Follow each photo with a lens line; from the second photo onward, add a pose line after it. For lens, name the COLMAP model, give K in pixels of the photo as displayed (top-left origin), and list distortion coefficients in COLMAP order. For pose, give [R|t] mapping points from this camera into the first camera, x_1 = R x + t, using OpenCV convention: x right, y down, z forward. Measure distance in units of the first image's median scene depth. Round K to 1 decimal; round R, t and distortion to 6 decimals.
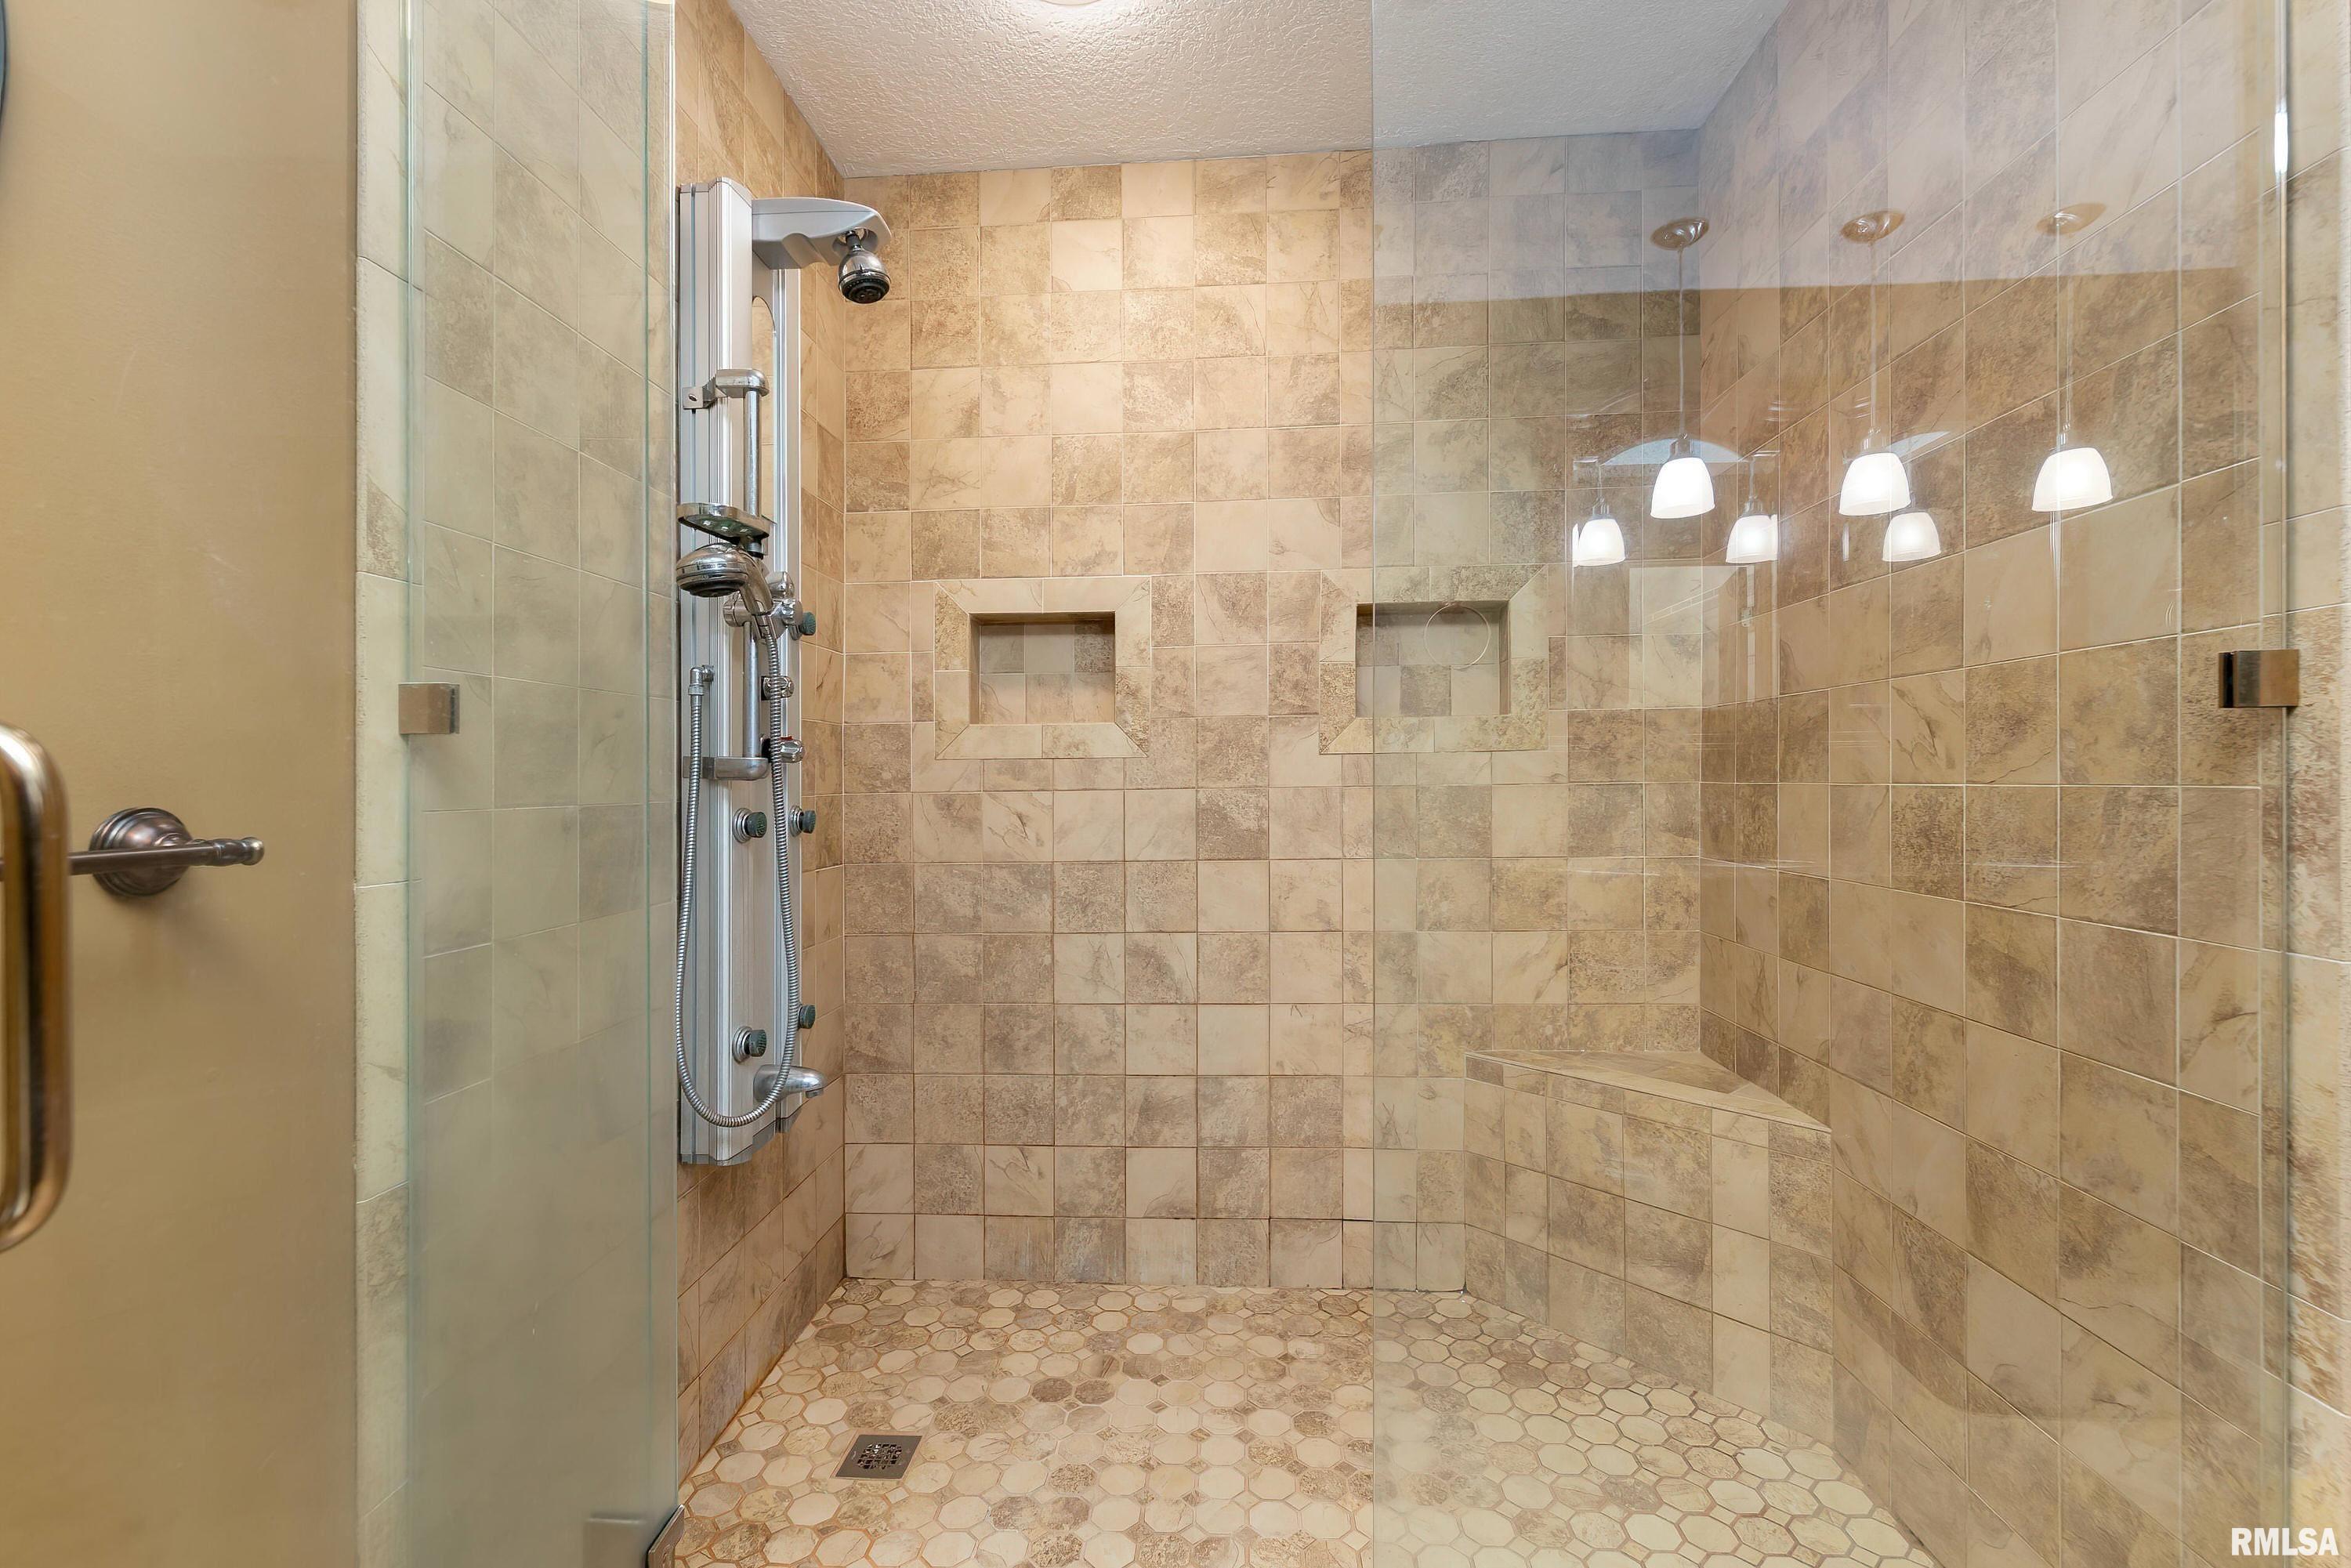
lens RADIAL K [[1047.8, 0, 1175.0], [0, 1047.8, 804.5], [0, 0, 1]] dist [0.005011, -0.000453]
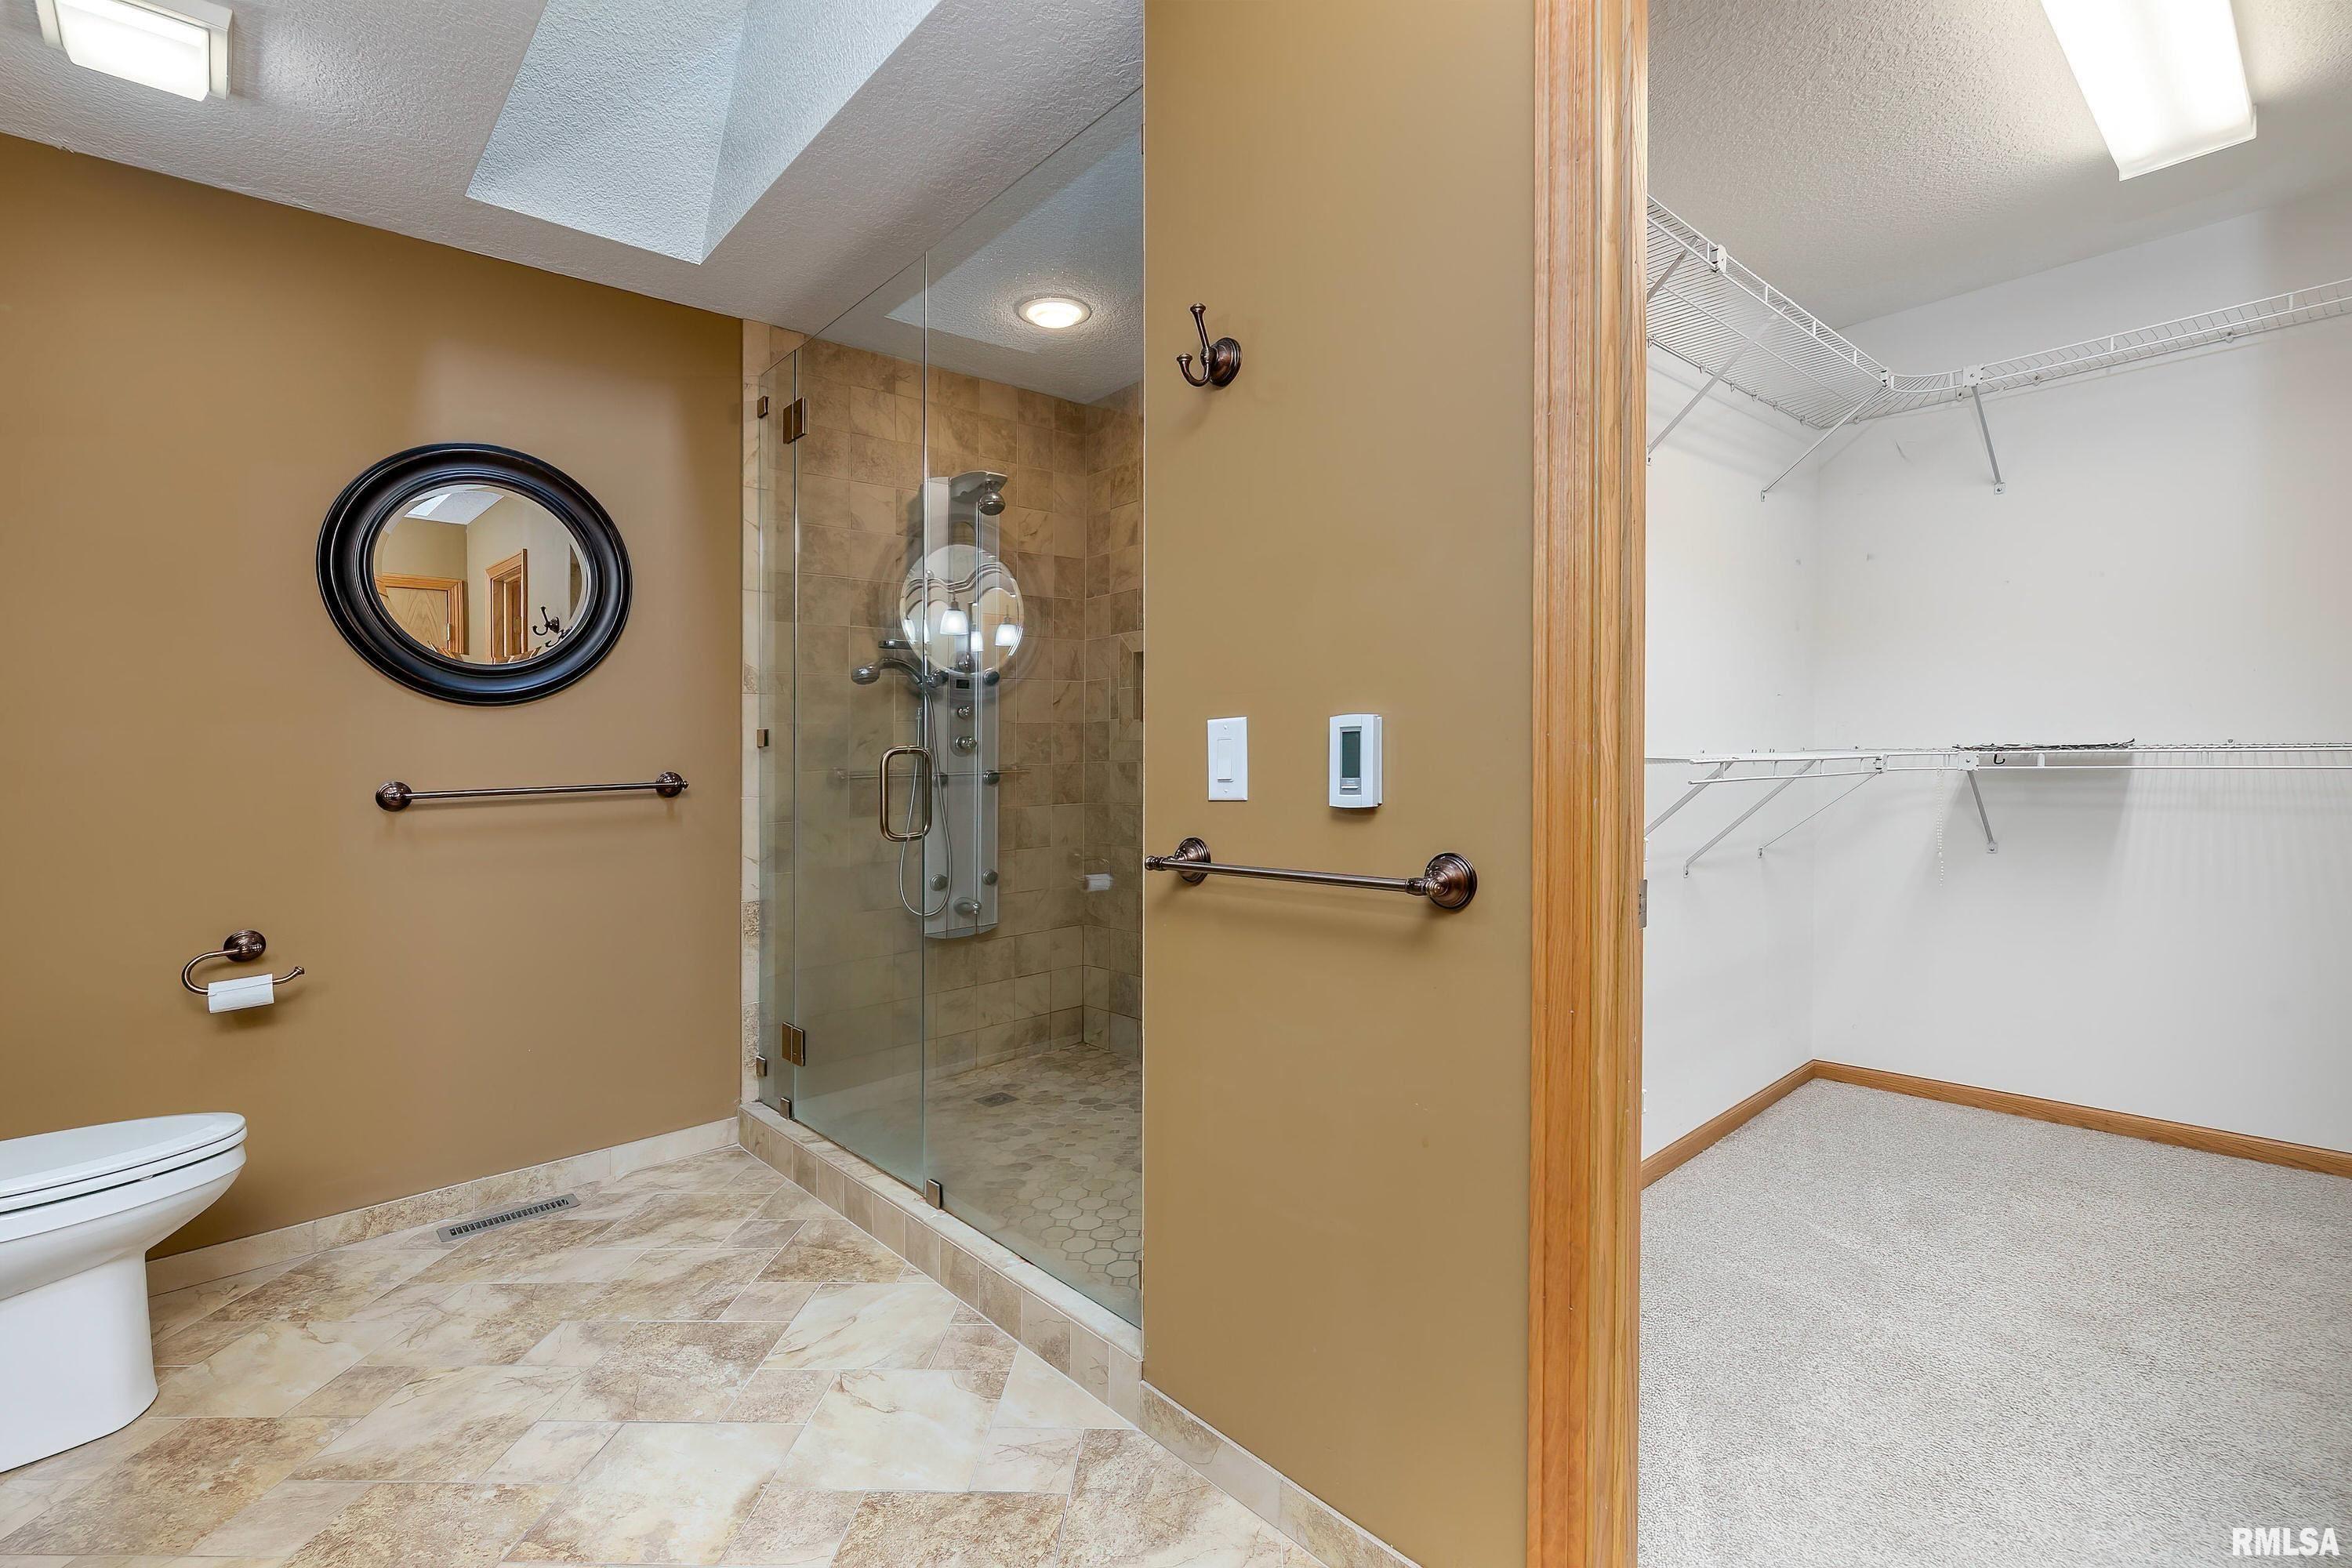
lens RADIAL K [[1048.3, 0, 1164.0], [0, 1048.3, 763.2], [0, 0, 1]] dist [0.005011, -0.000453]
pose [[0.717079, -0.002101, -0.696989, 1.133822], [0.003194, 0.999995, 0.000271, -0.010219], [0.696985, -0.002421, 0.717082, -0.167504]]
